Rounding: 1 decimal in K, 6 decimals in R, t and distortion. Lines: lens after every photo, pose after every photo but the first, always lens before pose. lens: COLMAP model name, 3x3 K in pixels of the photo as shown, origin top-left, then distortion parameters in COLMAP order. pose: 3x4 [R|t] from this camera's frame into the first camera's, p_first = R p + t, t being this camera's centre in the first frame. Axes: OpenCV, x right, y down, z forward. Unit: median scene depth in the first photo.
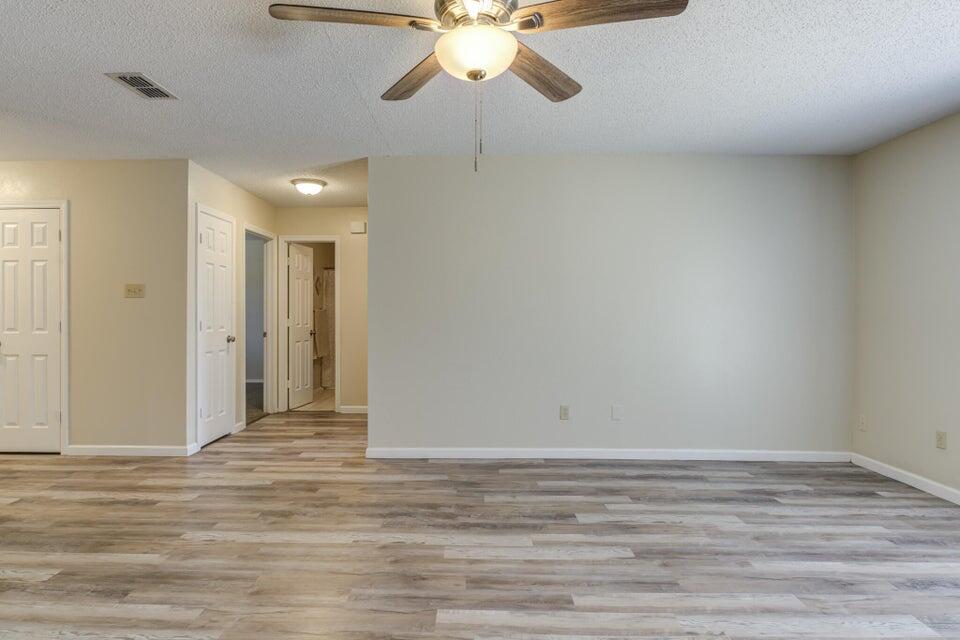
lens RADIAL K [[551.0, 0, 453.7], [0, 551.0, 319.0], [0, 0, 1]] dist [-0.005207, -0.001251]
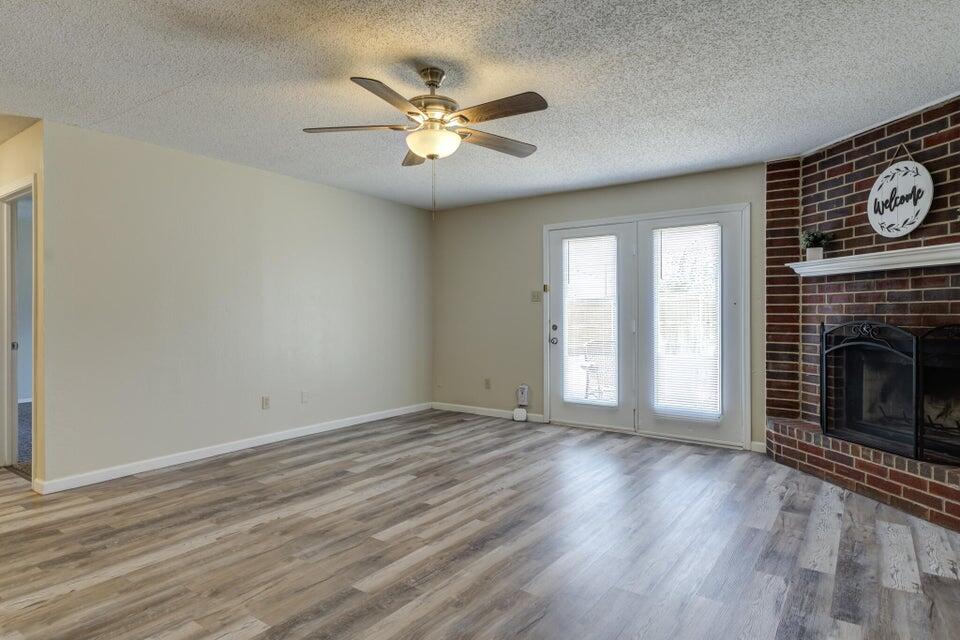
lens RADIAL K [[549.5, 0, 493.3], [0, 549.5, 313.1], [0, 0, 1]] dist [0.004199, 0.000361]
pose [[0.540204, -0.002896, 0.841529, -0.691078], [0.012086, 0.999918, -0.004317, 0.000756], [-0.841447, 0.012503, 0.540195, 0.022643]]
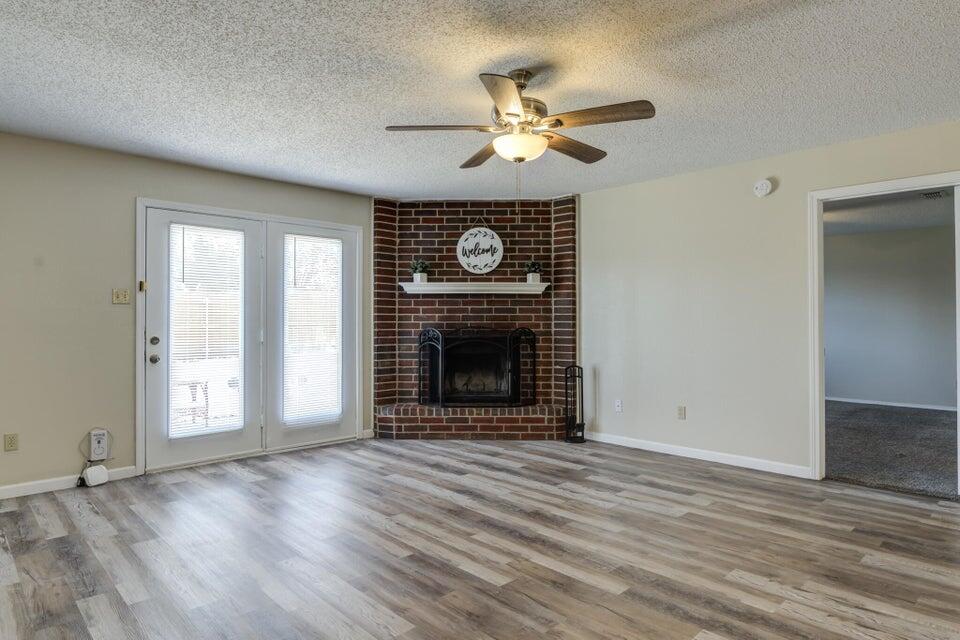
lens RADIAL K [[549.5, 0, 493.3], [0, 549.5, 313.1], [0, 0, 1]] dist [0.004199, 0.000361]
pose [[-0.726173, 0.006189, 0.687484, -0.557690], [0.005821, 0.999979, -0.002854, -0.016191], [-0.687487, 0.001930, -0.726194, 1.283391]]
